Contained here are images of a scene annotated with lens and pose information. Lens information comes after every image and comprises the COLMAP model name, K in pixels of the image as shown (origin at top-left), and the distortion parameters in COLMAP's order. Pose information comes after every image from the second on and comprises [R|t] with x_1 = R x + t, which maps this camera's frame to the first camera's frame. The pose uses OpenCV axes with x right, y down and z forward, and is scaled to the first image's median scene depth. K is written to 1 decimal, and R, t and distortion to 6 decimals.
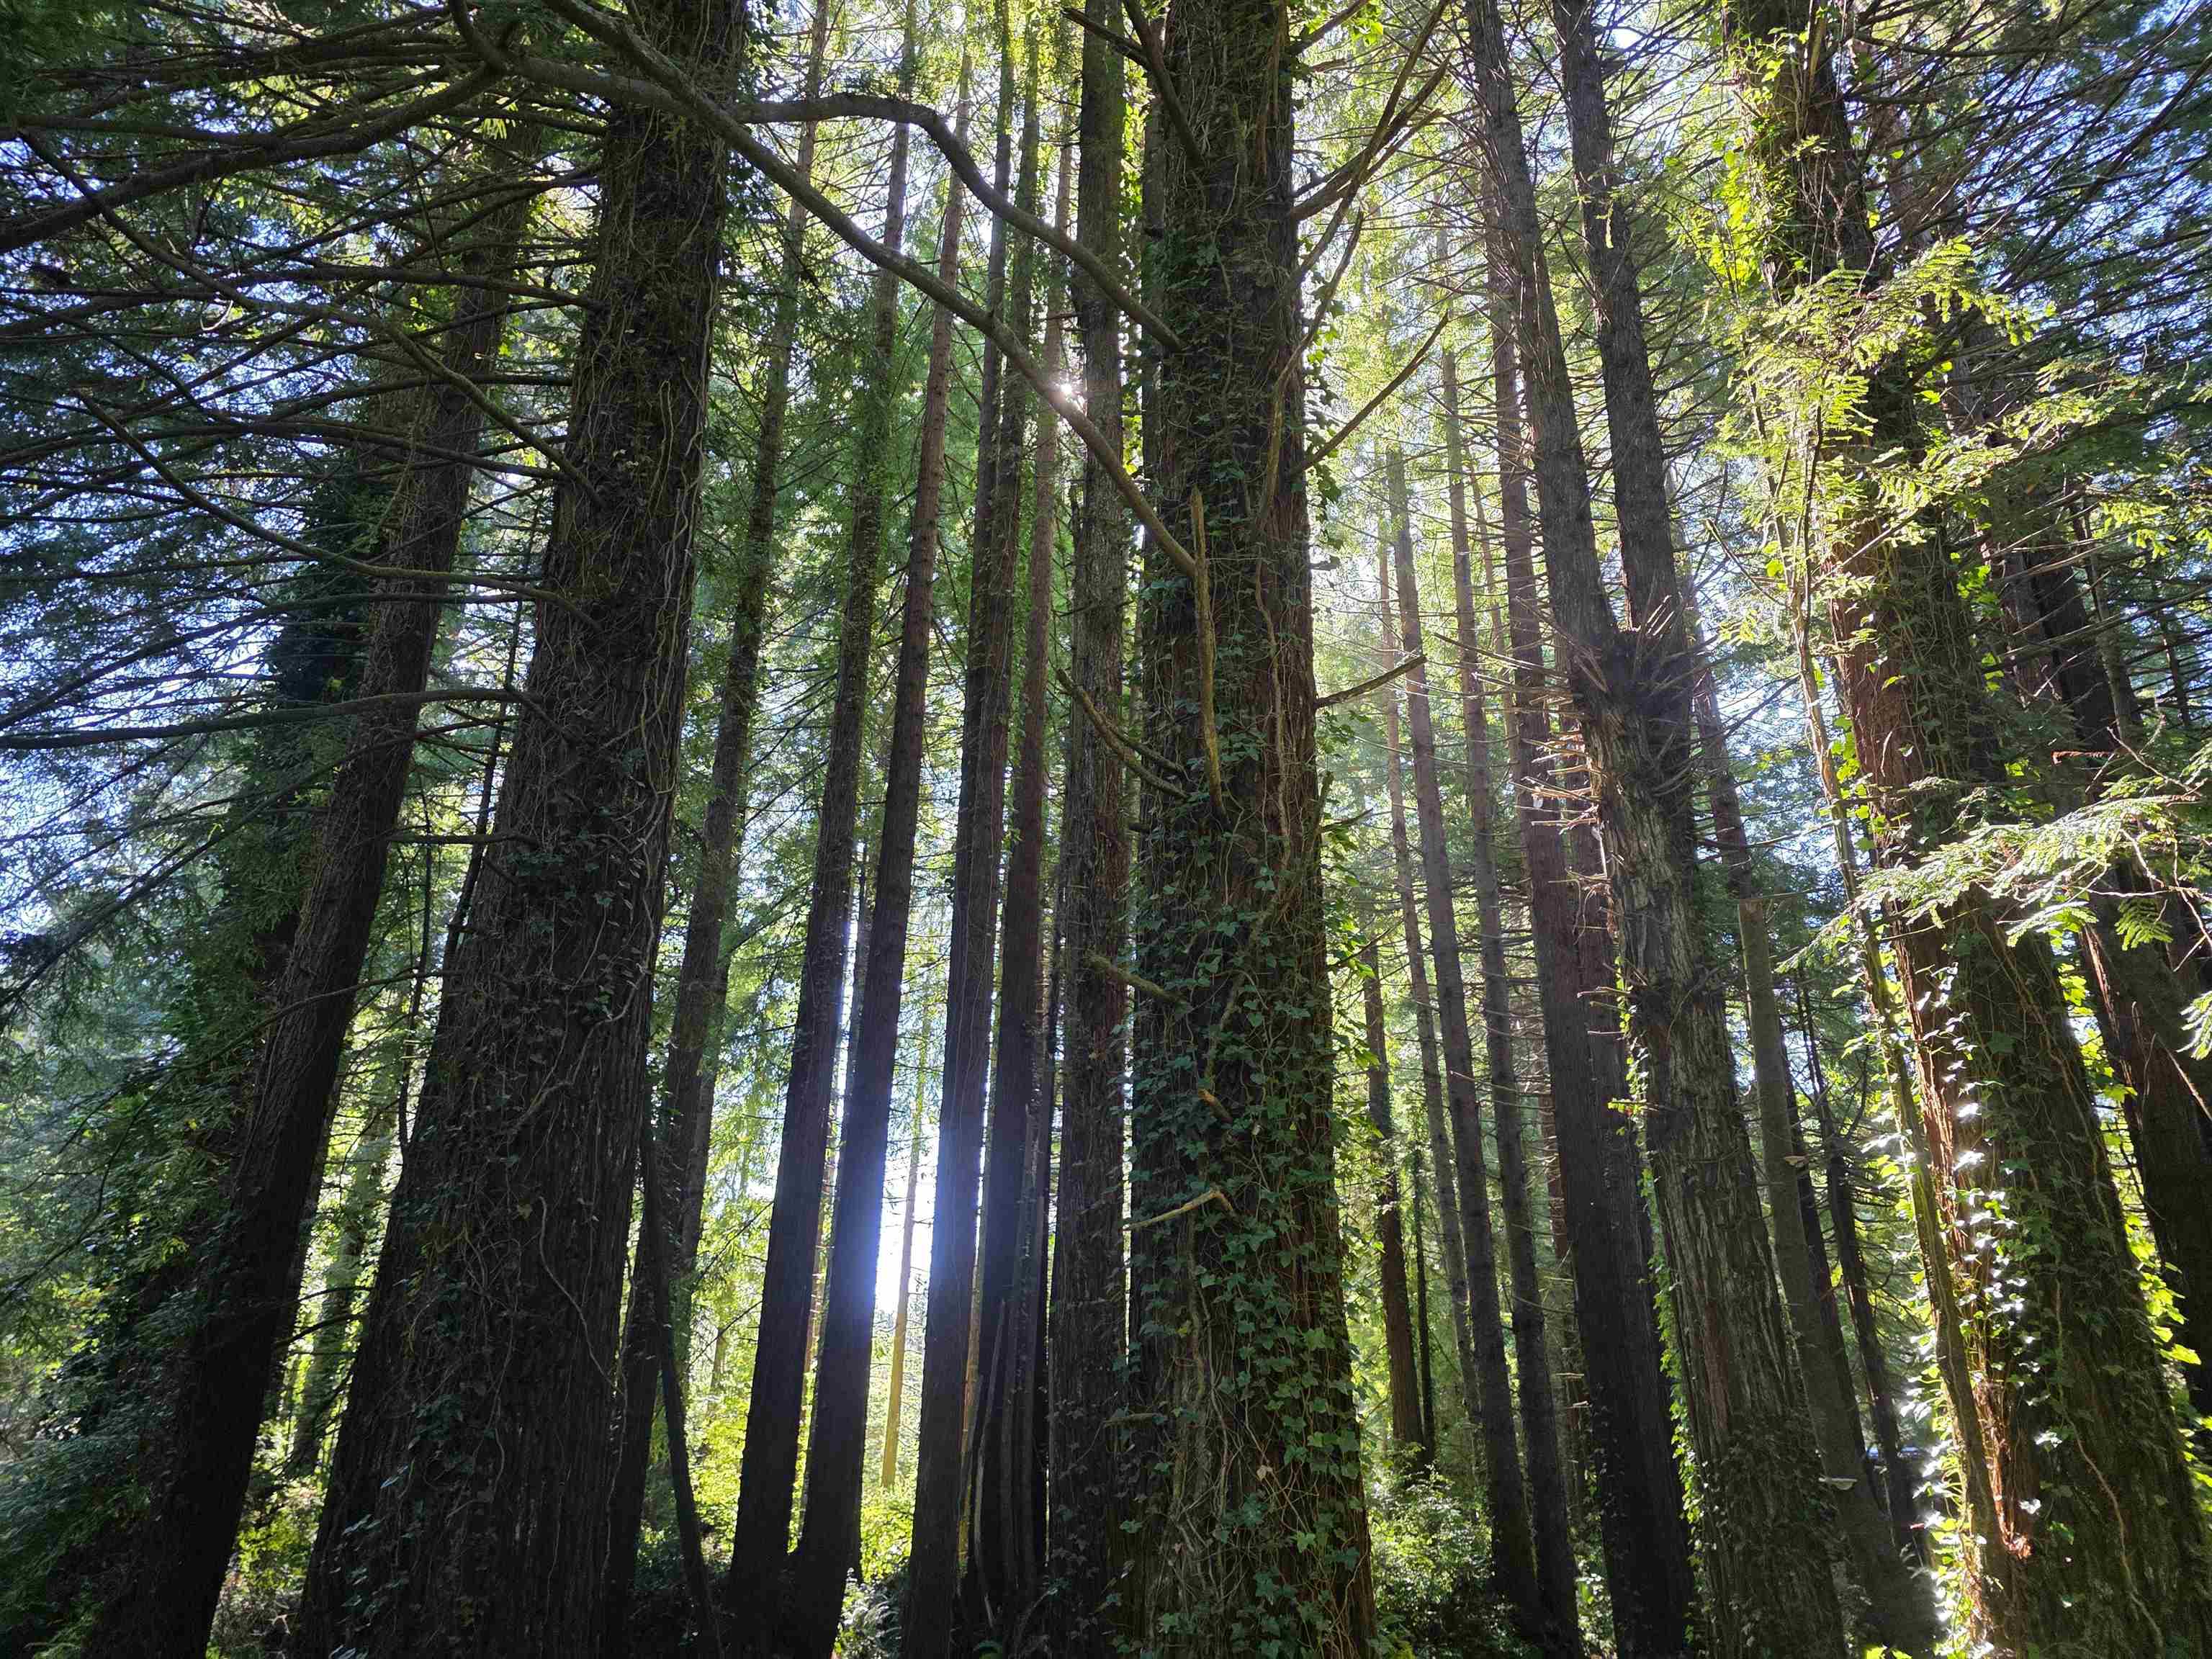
lens RADIAL K [[1470.4, 0, 1084.4], [0, 1470.4, 867.9], [0, 0, 1]] dist [0.089088, -0.050497]
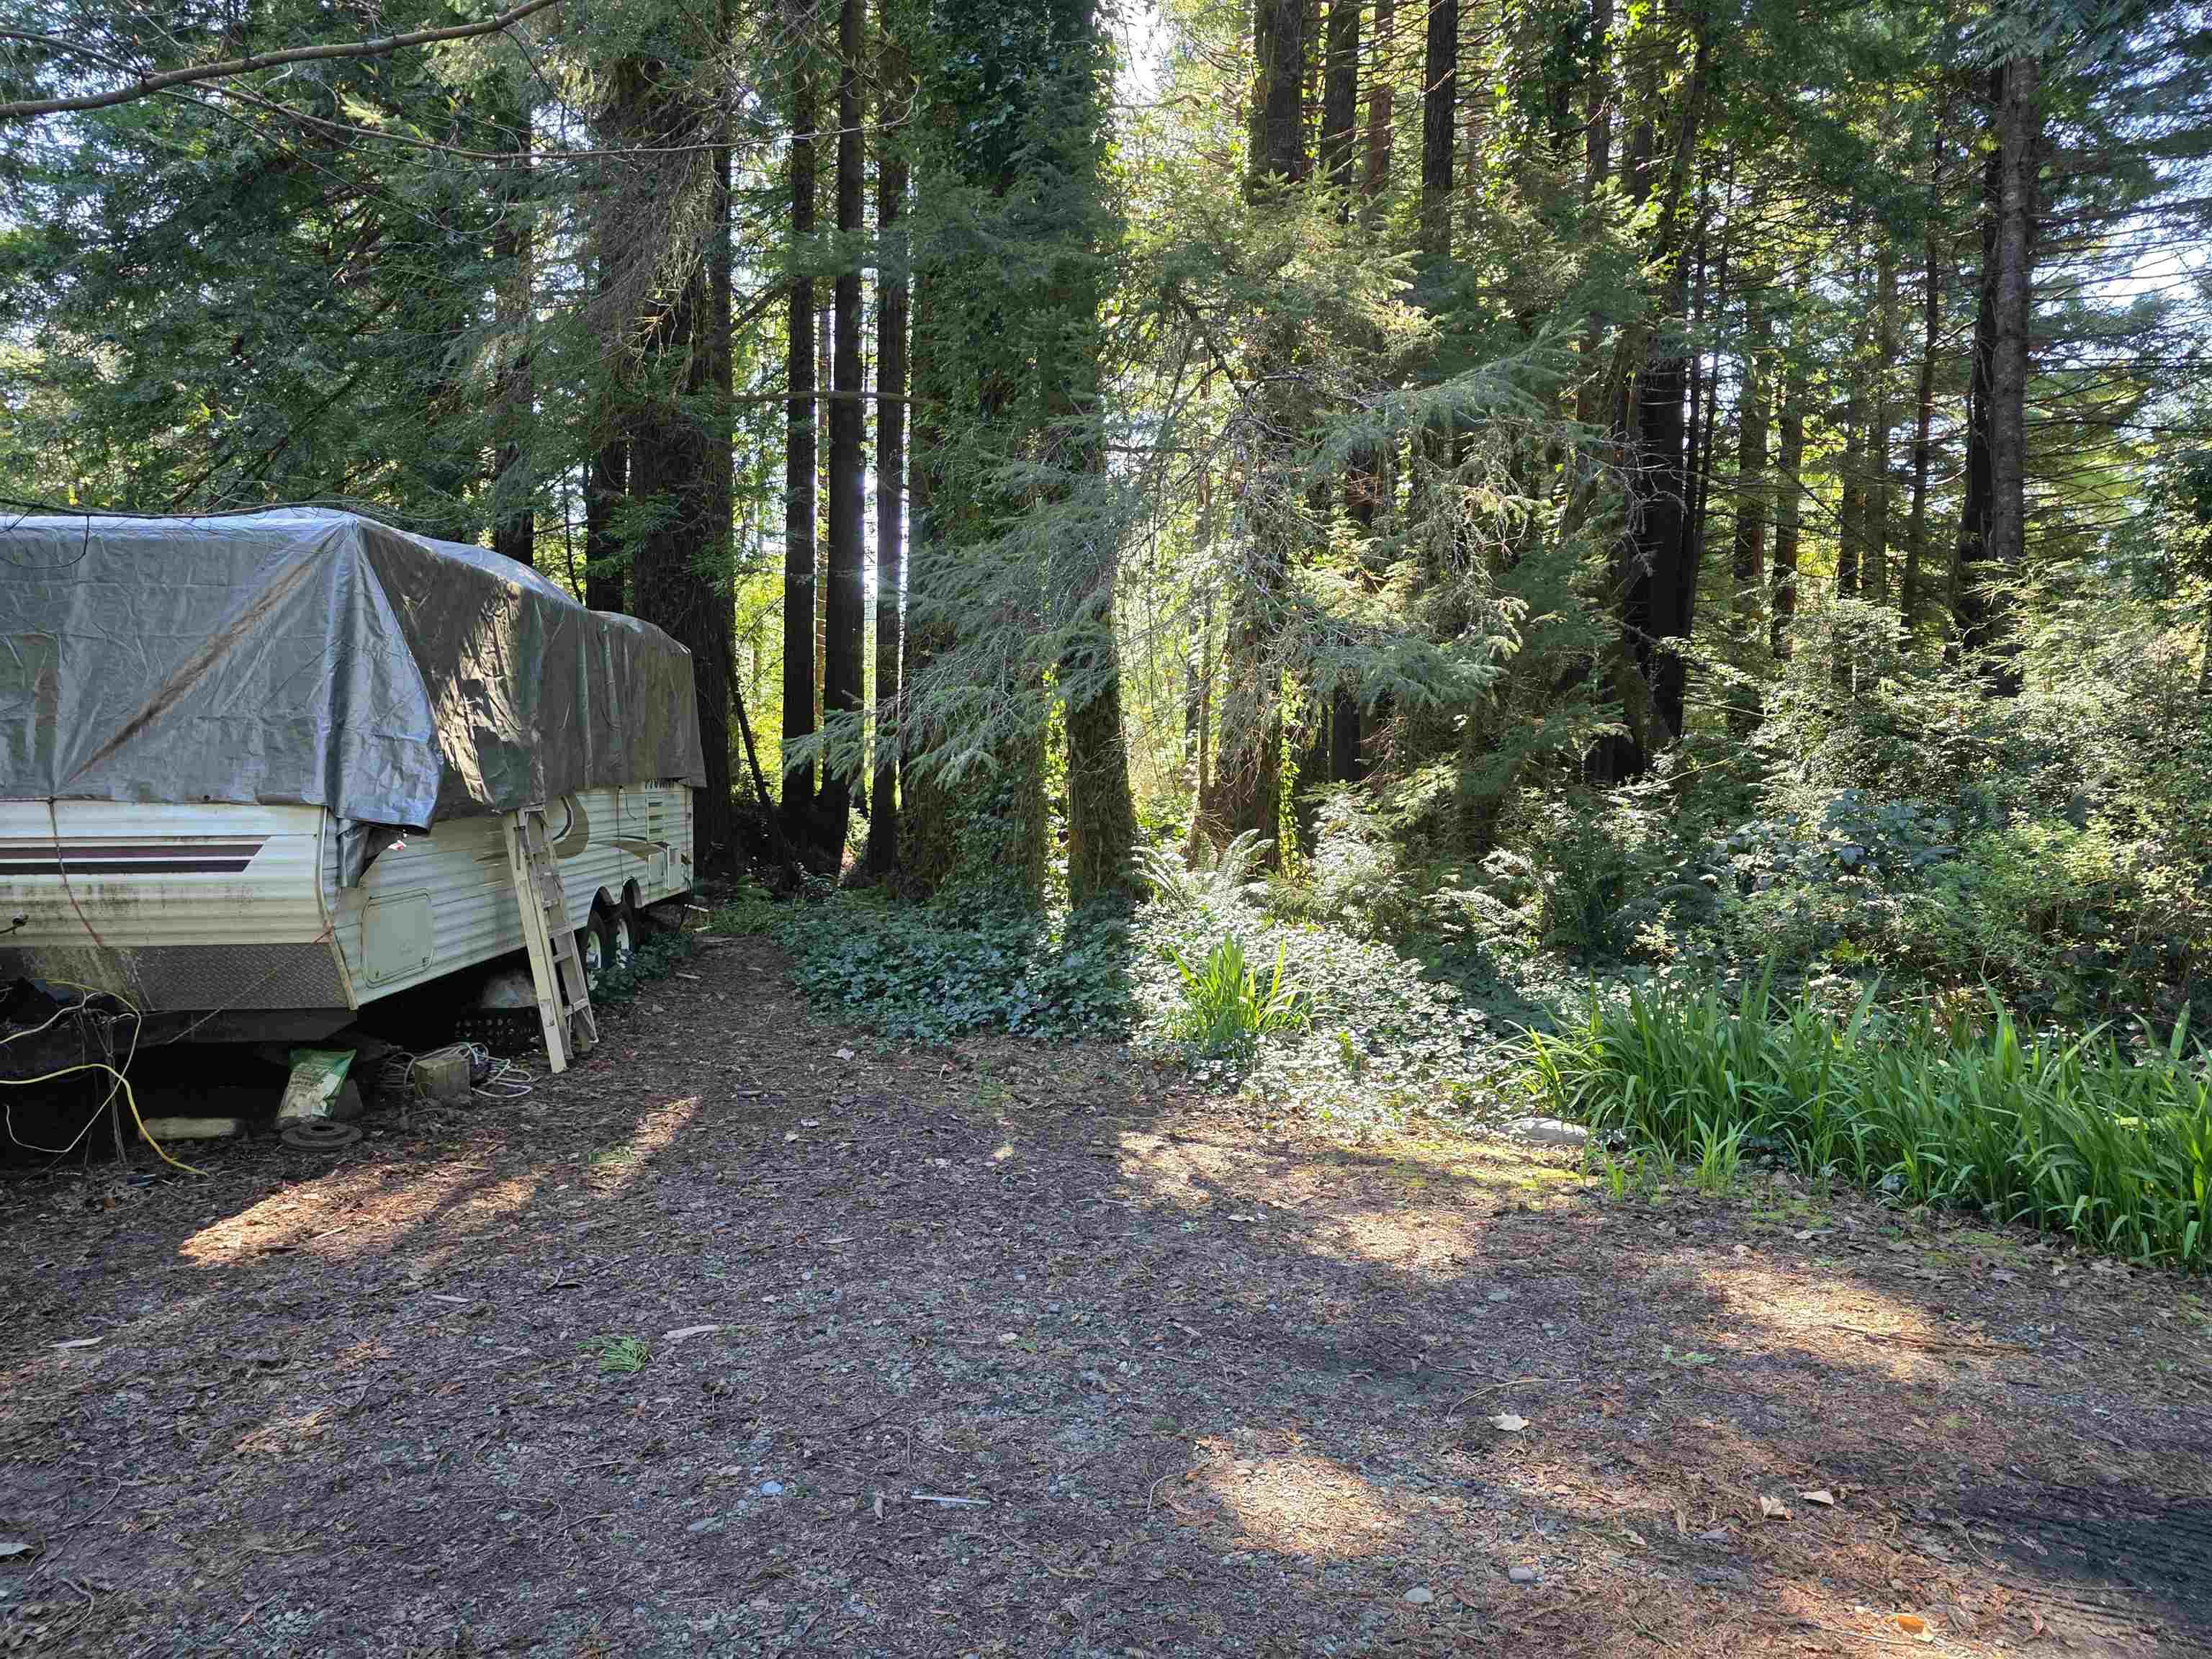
lens RADIAL K [[1470.4, 0, 1101.1], [0, 1470.4, 824.4], [0, 0, 1]] dist [0.089088, -0.050497]
pose [[0.999974, -0.006575, 0.003061, 0.108354], [0.004666, 0.906282, 0.422648, -0.196015], [-0.005553, -0.422622, 0.906289, -0.472296]]
